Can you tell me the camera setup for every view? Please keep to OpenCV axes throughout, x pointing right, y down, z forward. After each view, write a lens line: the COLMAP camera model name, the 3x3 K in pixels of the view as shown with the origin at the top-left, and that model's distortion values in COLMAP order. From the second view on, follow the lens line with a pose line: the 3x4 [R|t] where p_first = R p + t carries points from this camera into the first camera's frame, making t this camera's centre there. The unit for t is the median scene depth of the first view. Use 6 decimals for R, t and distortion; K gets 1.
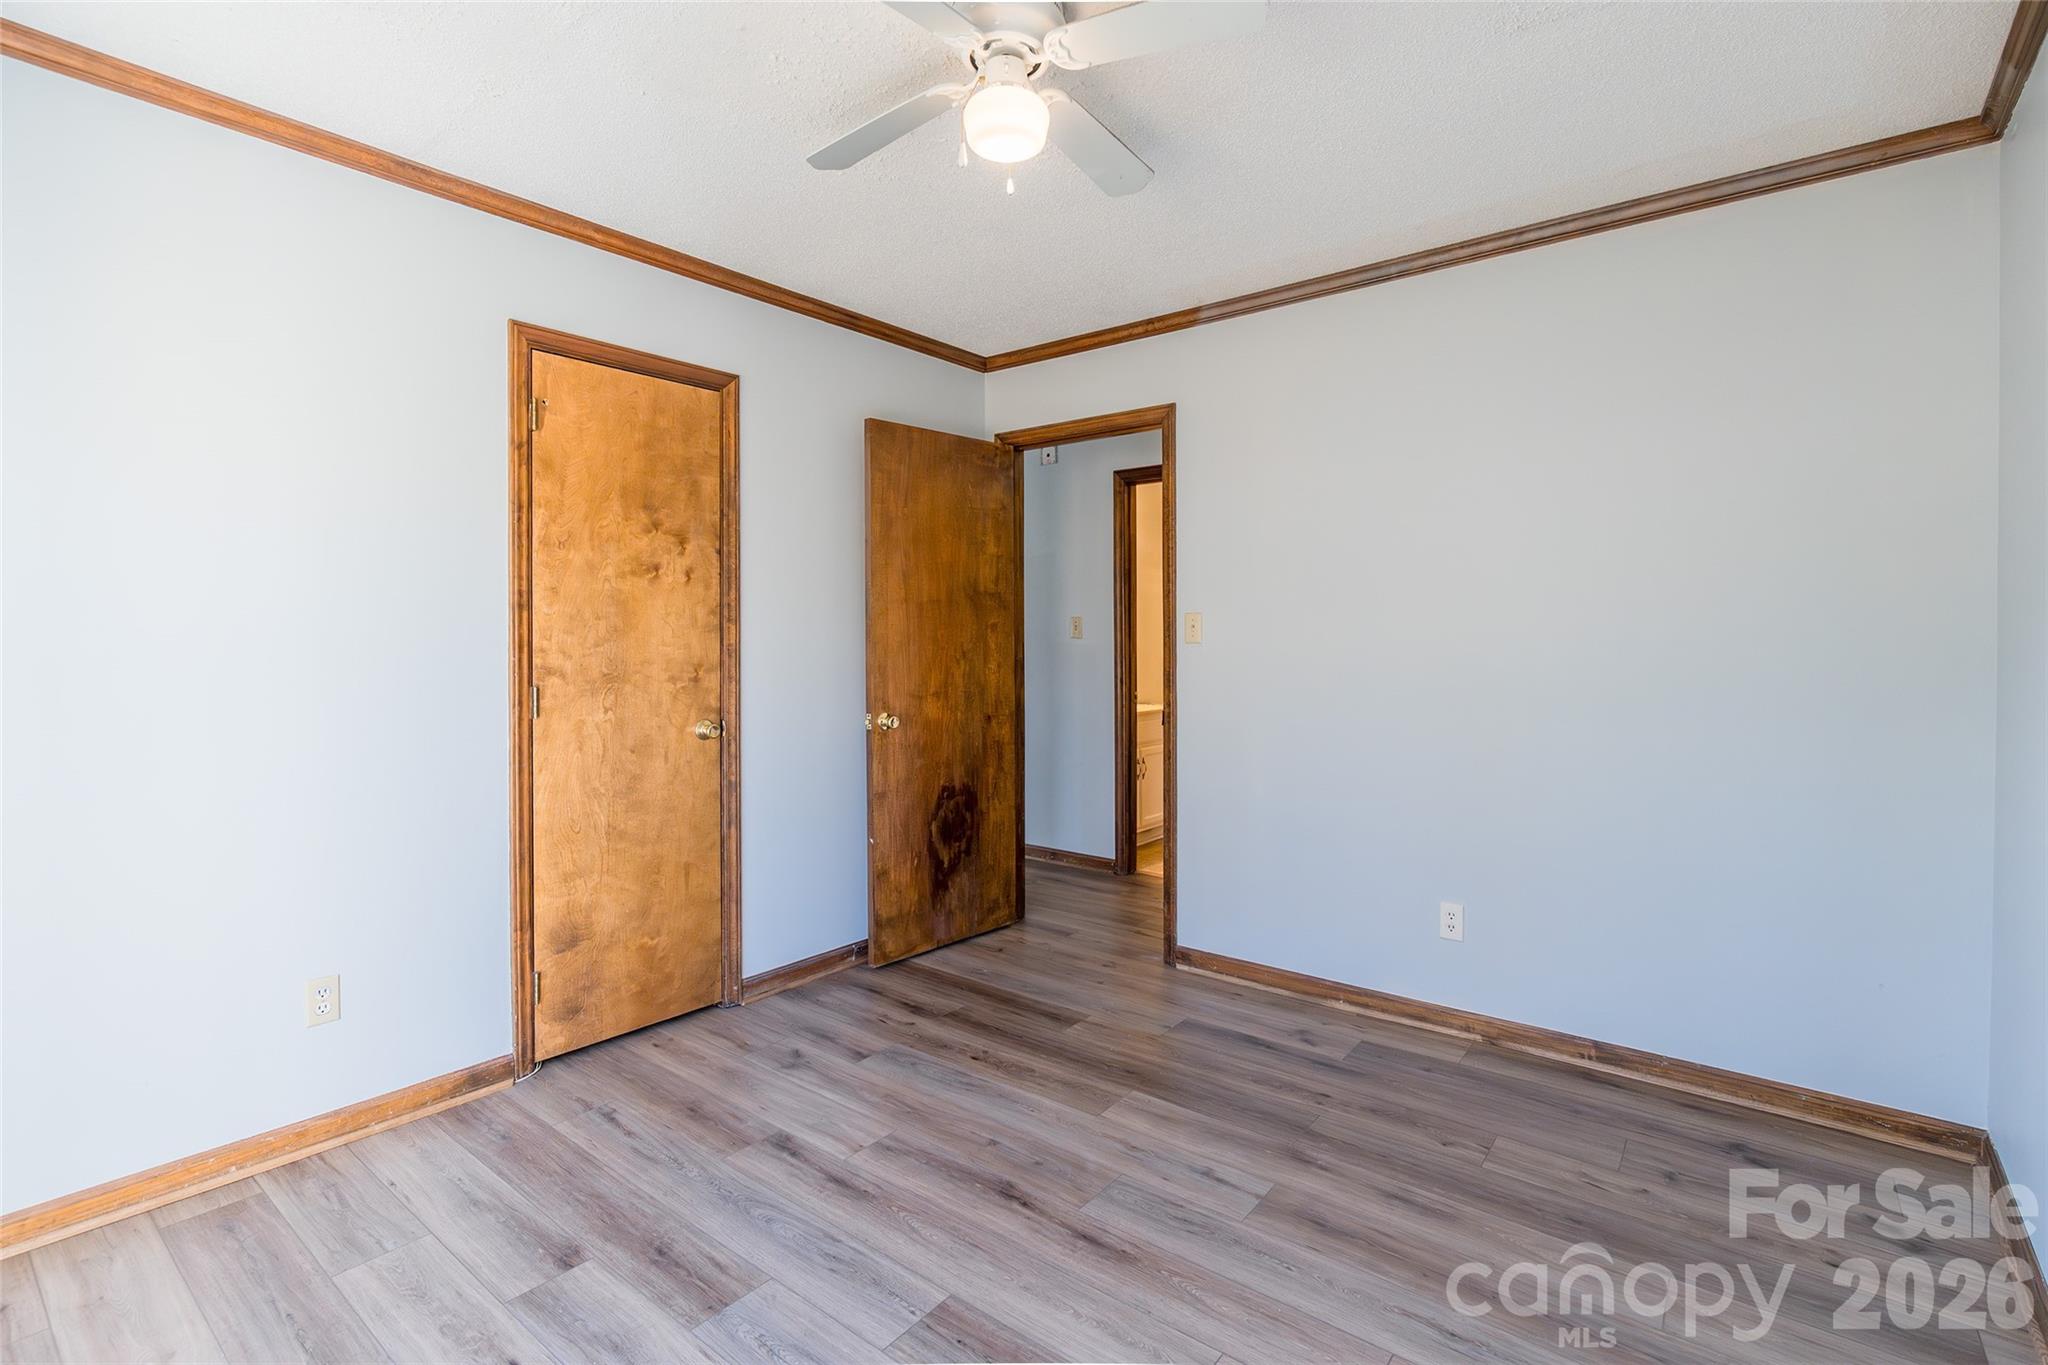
lens RADIAL K [[975.2, 0, 1030.4], [0, 975.2, 662.3], [0, 0, 1]] dist [0.000375, 0.000149]
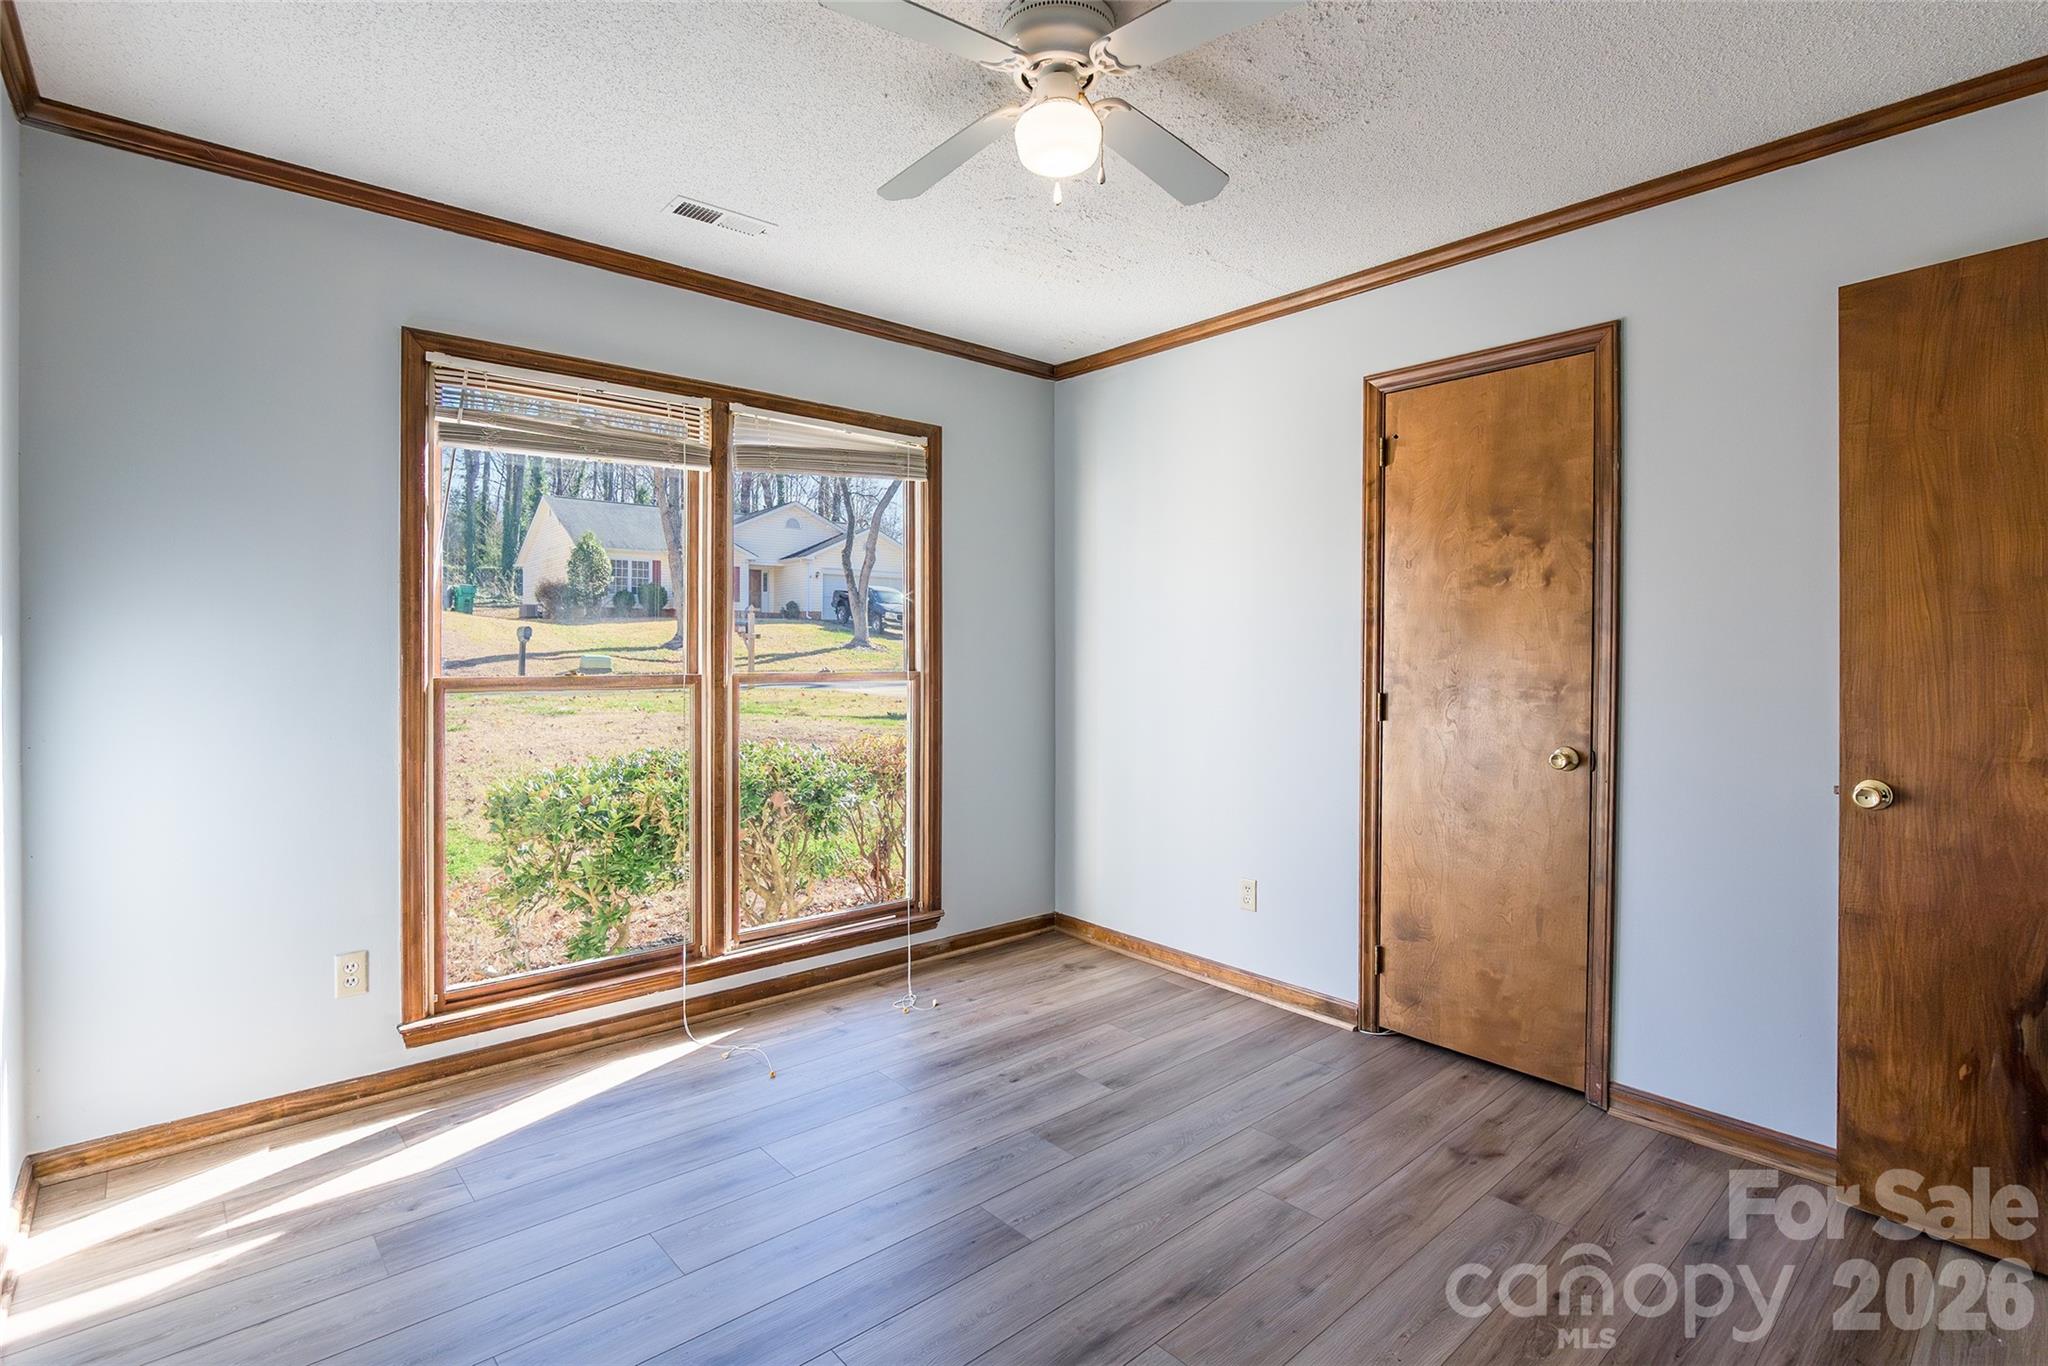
lens RADIAL K [[955.2, 0, 1016.0], [0, 955.2, 674.6], [0, 0, 1]] dist [0.000385, 0.000489]
pose [[-0.180383, 0.020283, -0.983387, 0.609670], [-0.033467, 0.999082, 0.026746, -0.010910], [0.983027, 0.037736, -0.179538, 0.726189]]
